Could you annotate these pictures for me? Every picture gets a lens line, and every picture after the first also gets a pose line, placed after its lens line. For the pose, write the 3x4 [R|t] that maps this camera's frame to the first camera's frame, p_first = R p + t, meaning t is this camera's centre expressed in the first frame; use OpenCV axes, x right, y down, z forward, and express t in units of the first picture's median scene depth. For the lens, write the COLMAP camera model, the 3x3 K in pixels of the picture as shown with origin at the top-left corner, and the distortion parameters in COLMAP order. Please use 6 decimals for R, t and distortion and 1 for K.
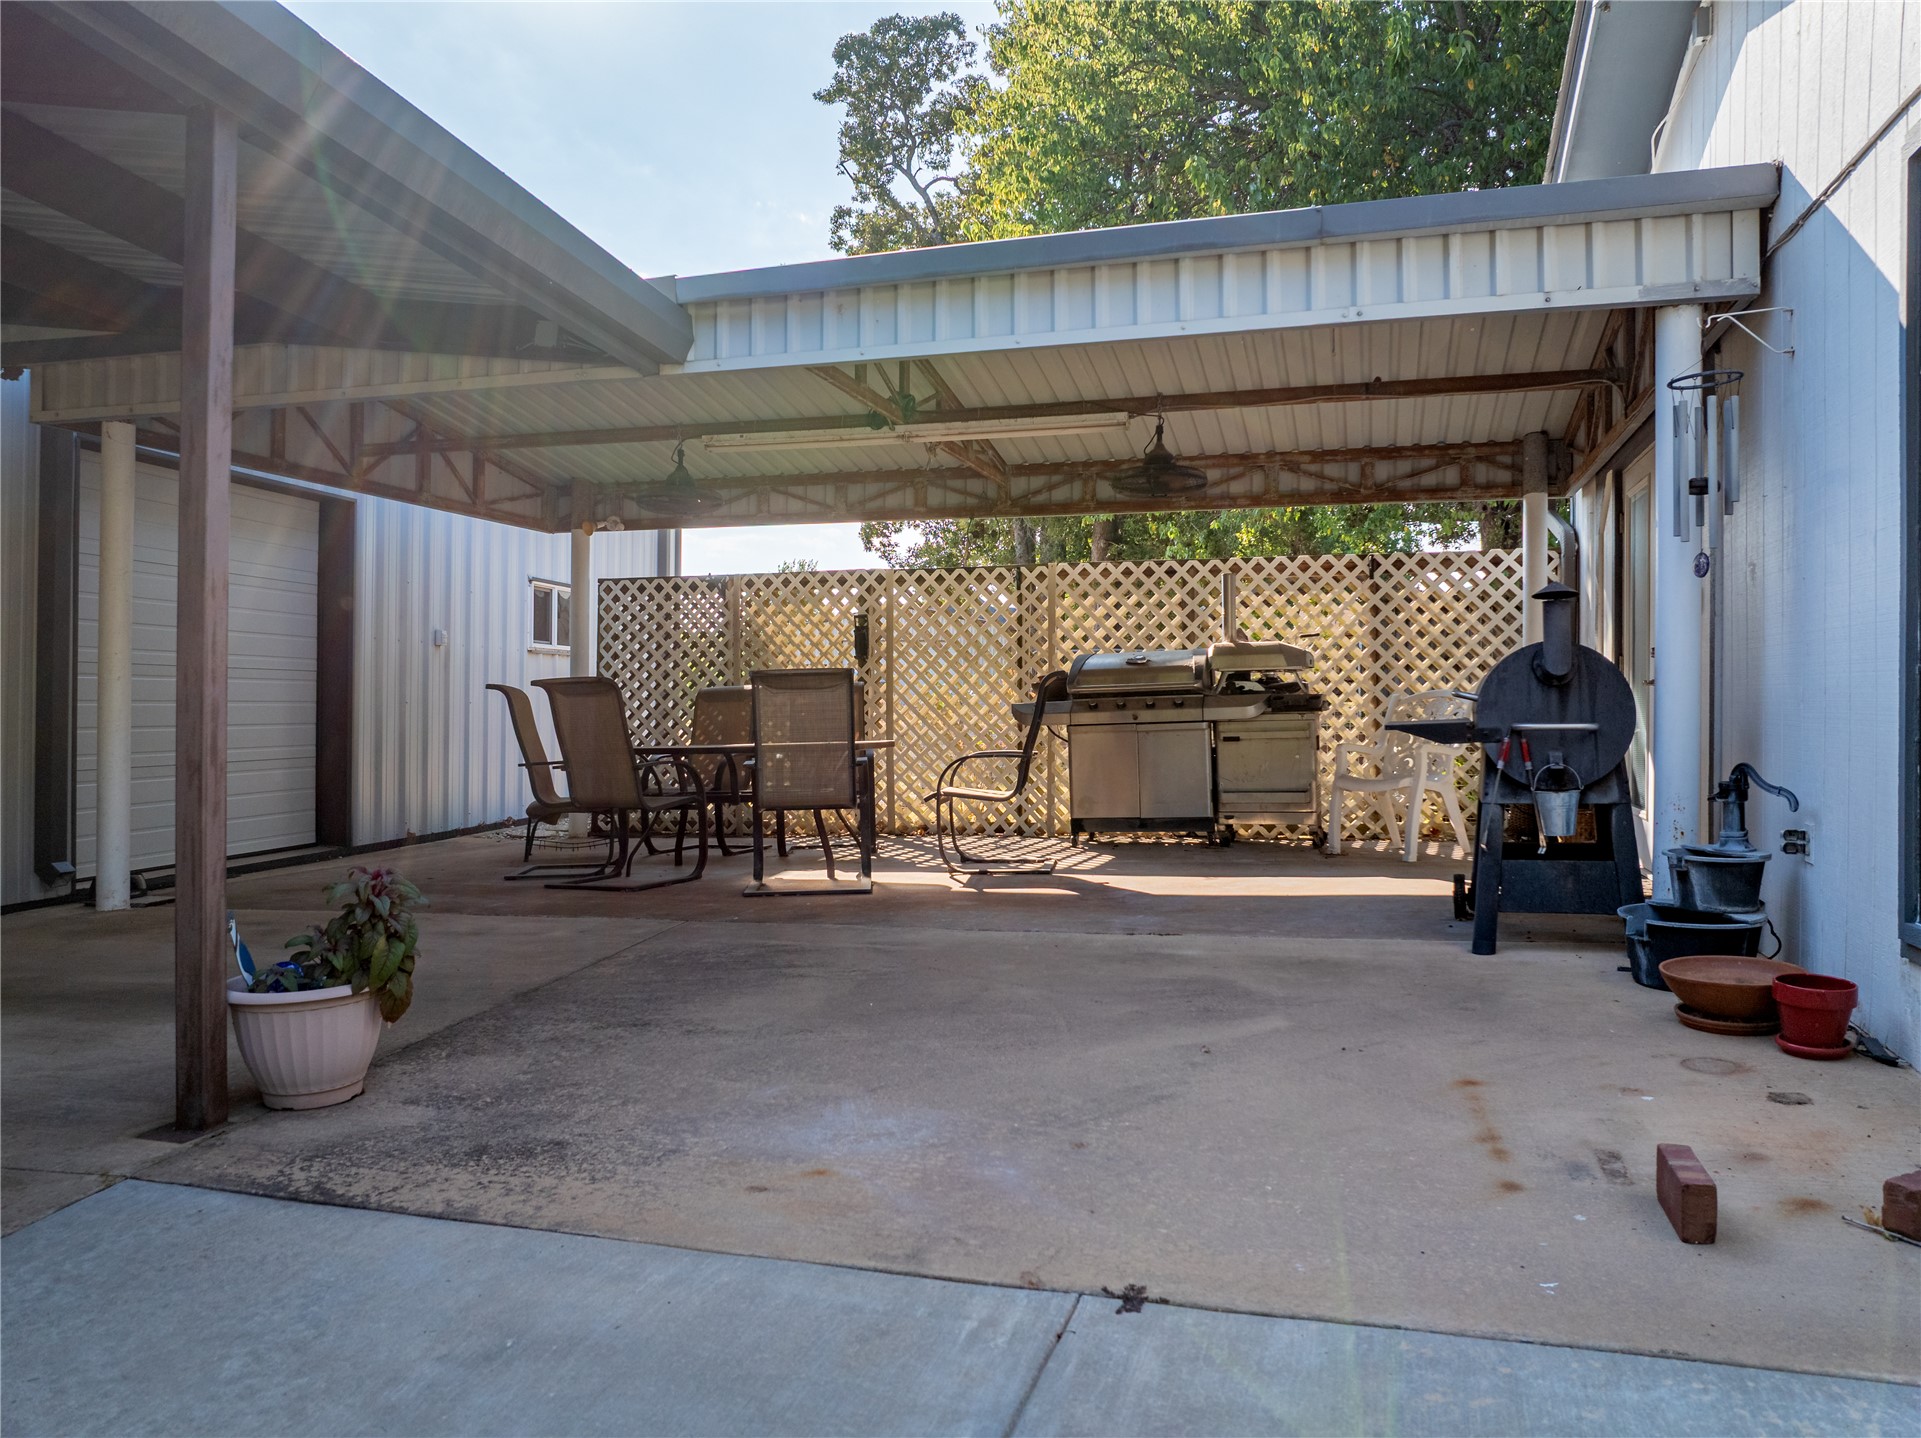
lens RADIAL K [[1351.0, 0, 965.4], [0, 1351.0, 712.0], [0, 0, 1]] dist [-0.052847, 0.027153]
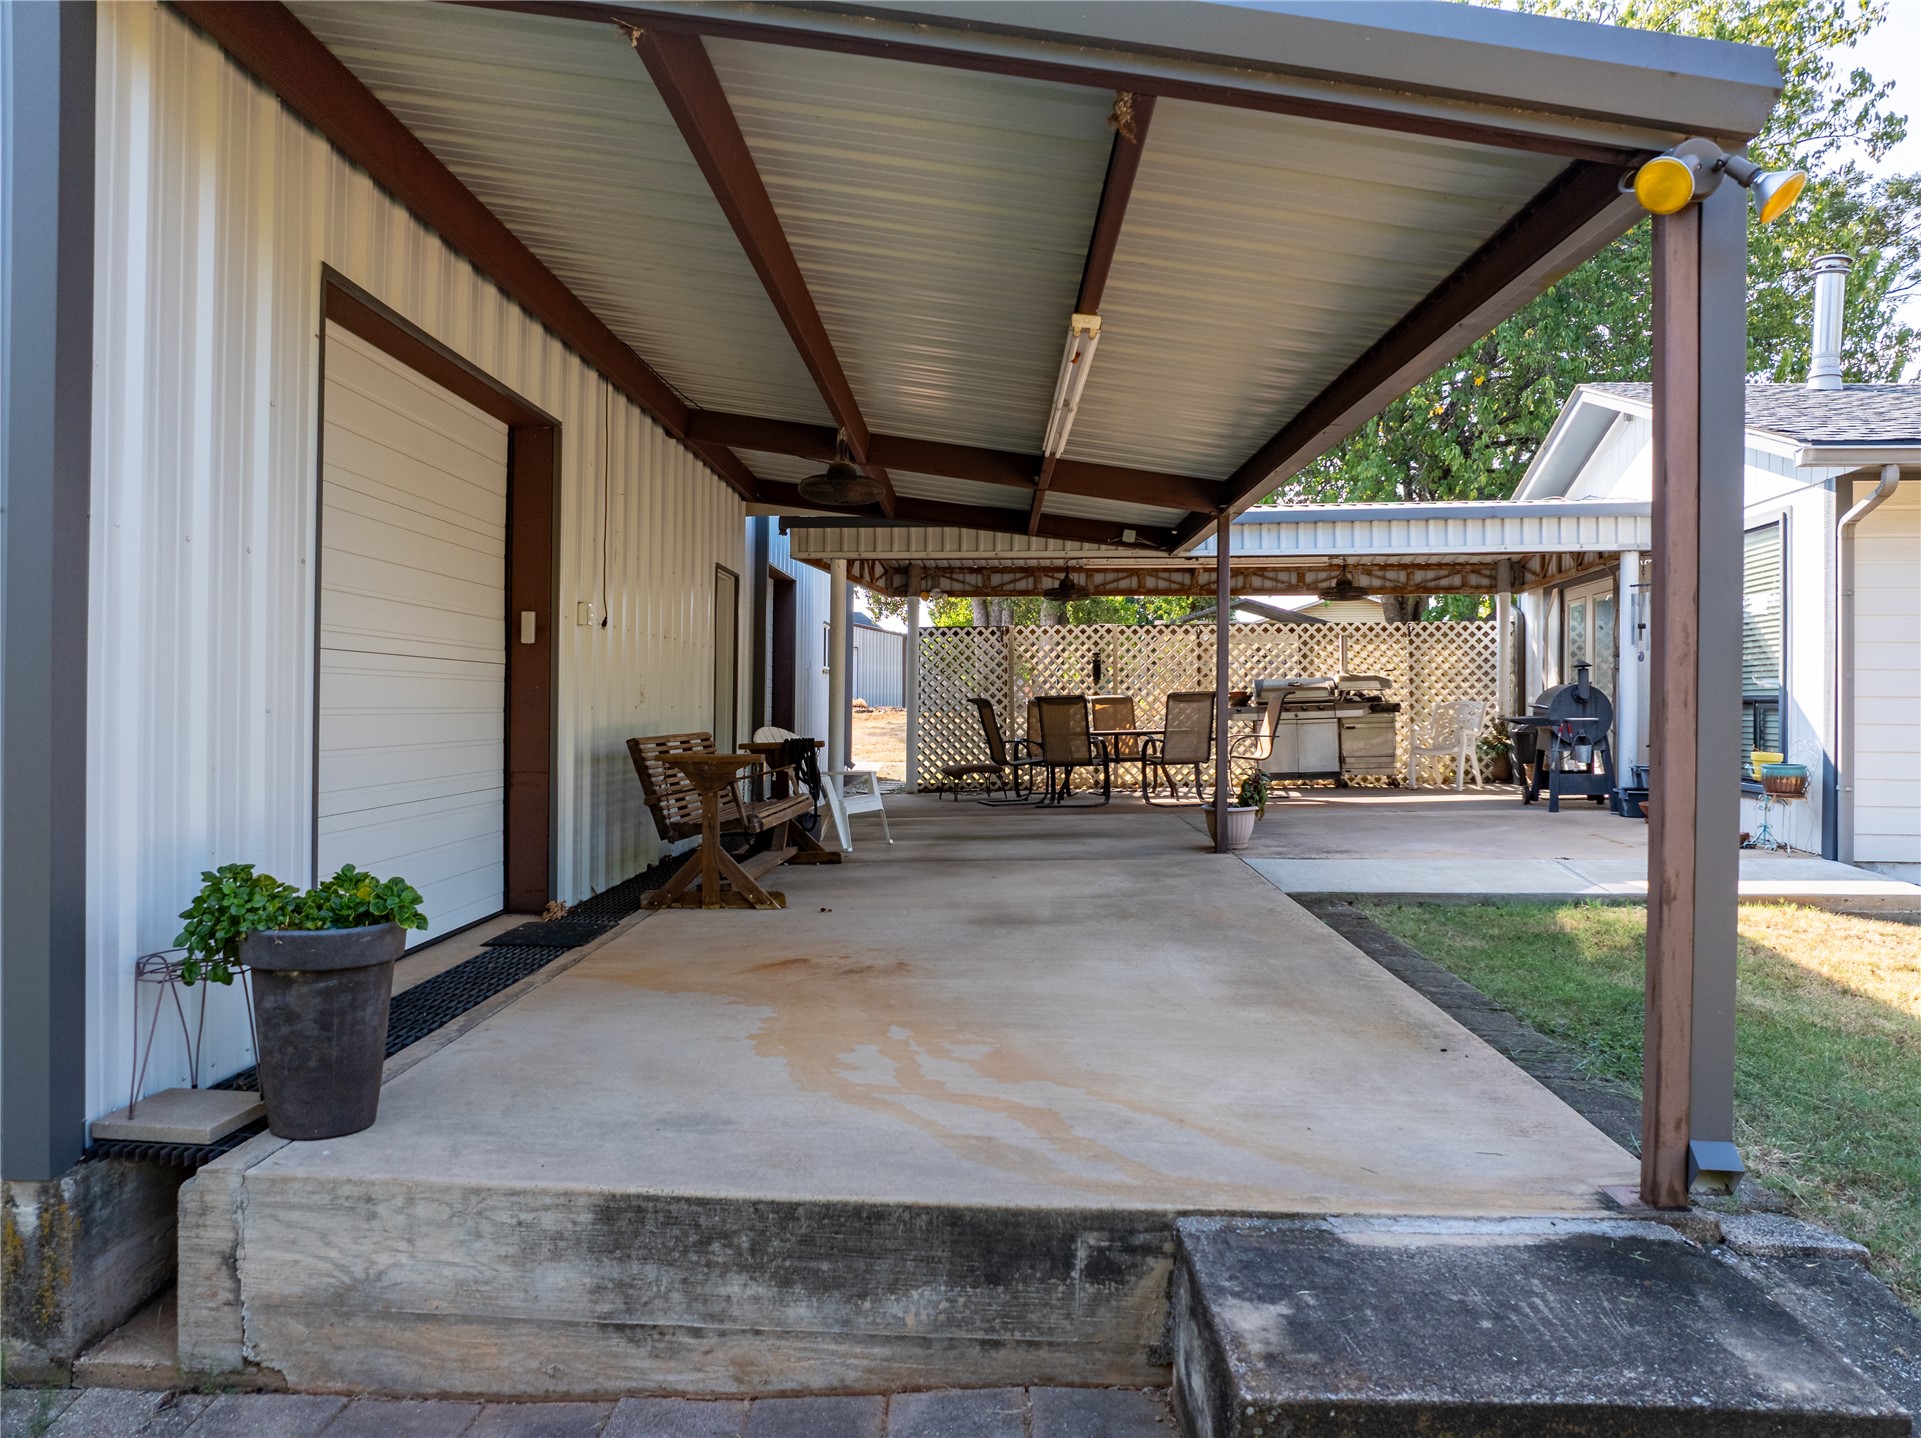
lens RADIAL K [[1351.0, 0, 965.4], [0, 1351.0, 712.0], [0, 0, 1]] dist [-0.052847, 0.027153]
pose [[0.987992, -0.001802, 0.154497, -0.574057], [0.001750, 0.999998, 0.000472, -0.002701], [-0.154498, -0.000196, 0.987993, -0.681056]]
